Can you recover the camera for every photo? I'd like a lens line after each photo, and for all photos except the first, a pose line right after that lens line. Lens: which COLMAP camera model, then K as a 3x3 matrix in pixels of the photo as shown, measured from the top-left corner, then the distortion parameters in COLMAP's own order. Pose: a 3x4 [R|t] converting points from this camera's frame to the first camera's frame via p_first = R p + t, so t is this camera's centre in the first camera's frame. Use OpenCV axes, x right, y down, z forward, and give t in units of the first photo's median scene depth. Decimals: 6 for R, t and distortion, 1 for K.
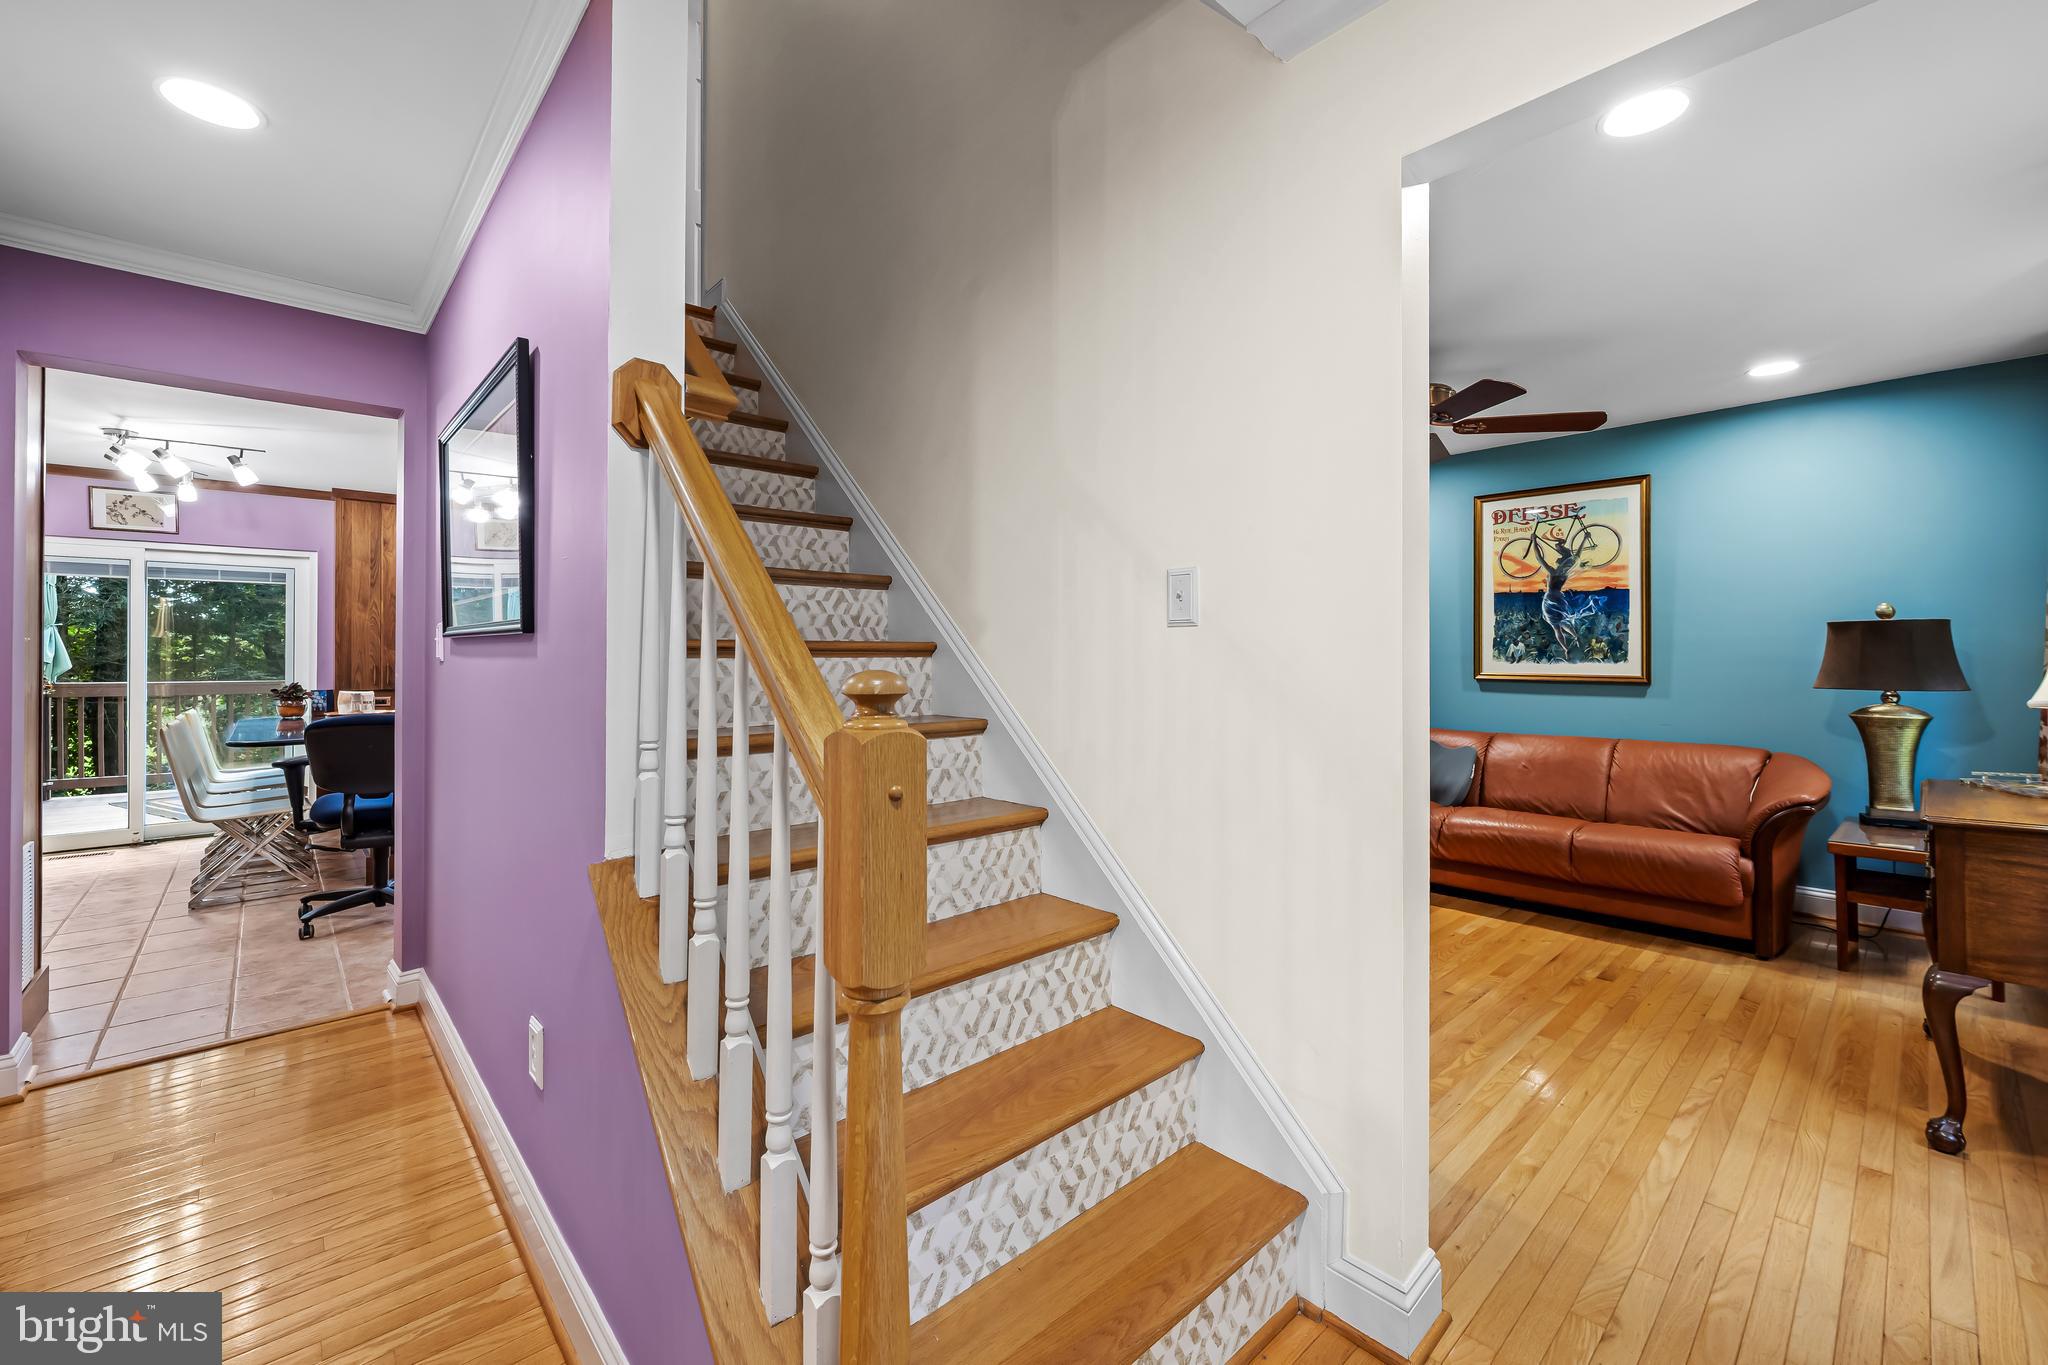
lens RADIAL K [[831.8, 0, 1034.4], [0, 831.8, 660.6], [0, 0, 1]] dist [-0.001596, 0.000050]
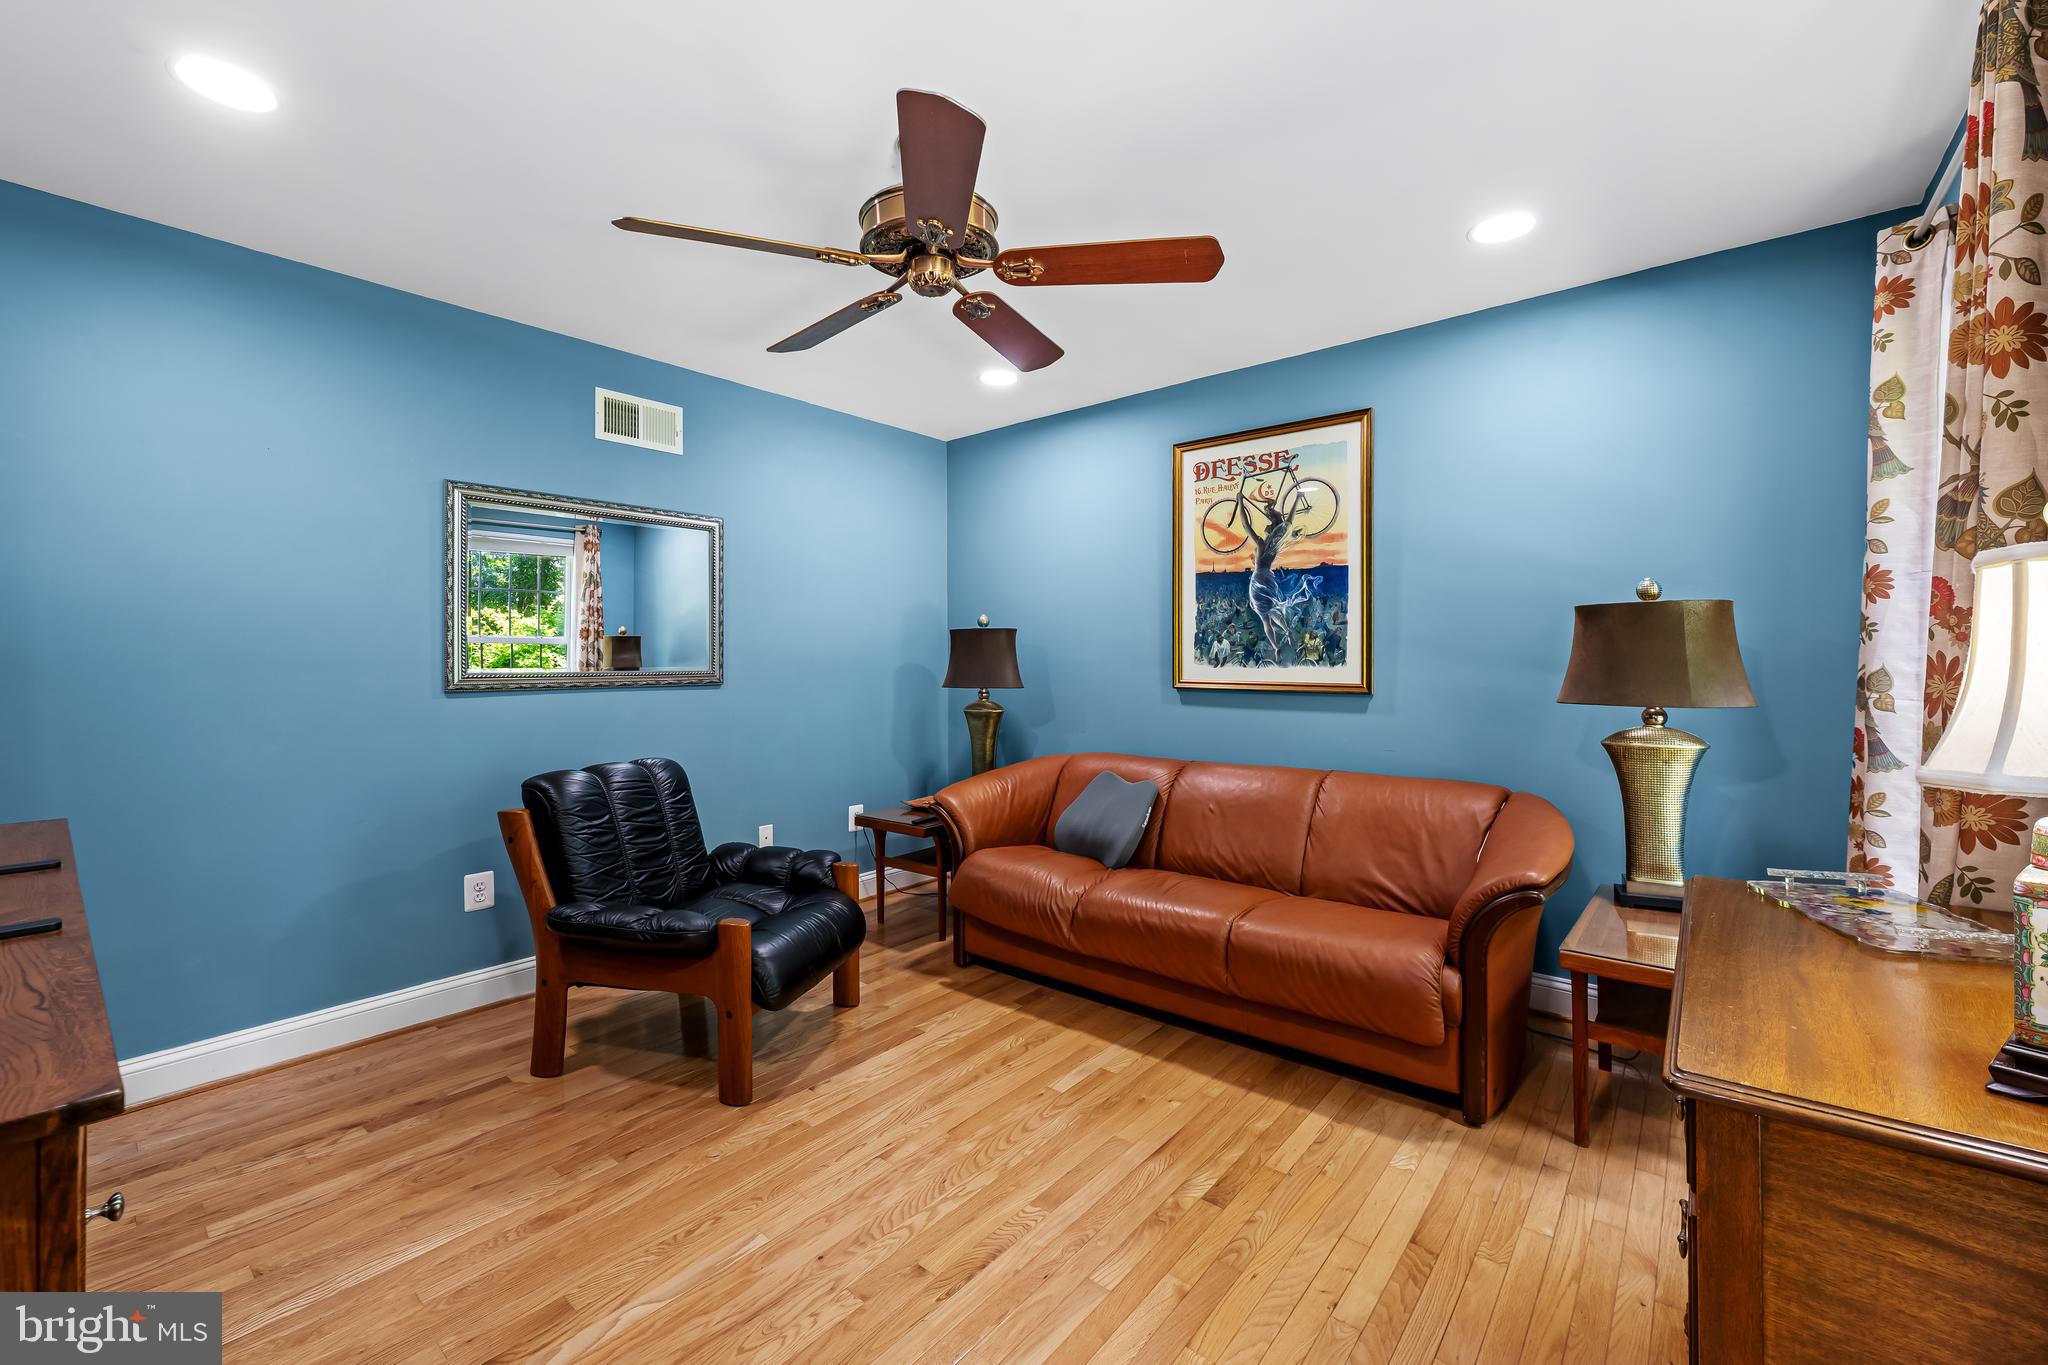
lens RADIAL K [[831.8, 0, 1025.1], [0, 831.8, 674.9], [0, 0, 1]] dist [-0.001596, 0.000050]
pose [[0.991631, -0.004654, 0.129019, 0.338807], [0.003015, 0.999912, 0.012893, 0.000168], [-0.129068, -0.012396, 0.991558, 0.307810]]
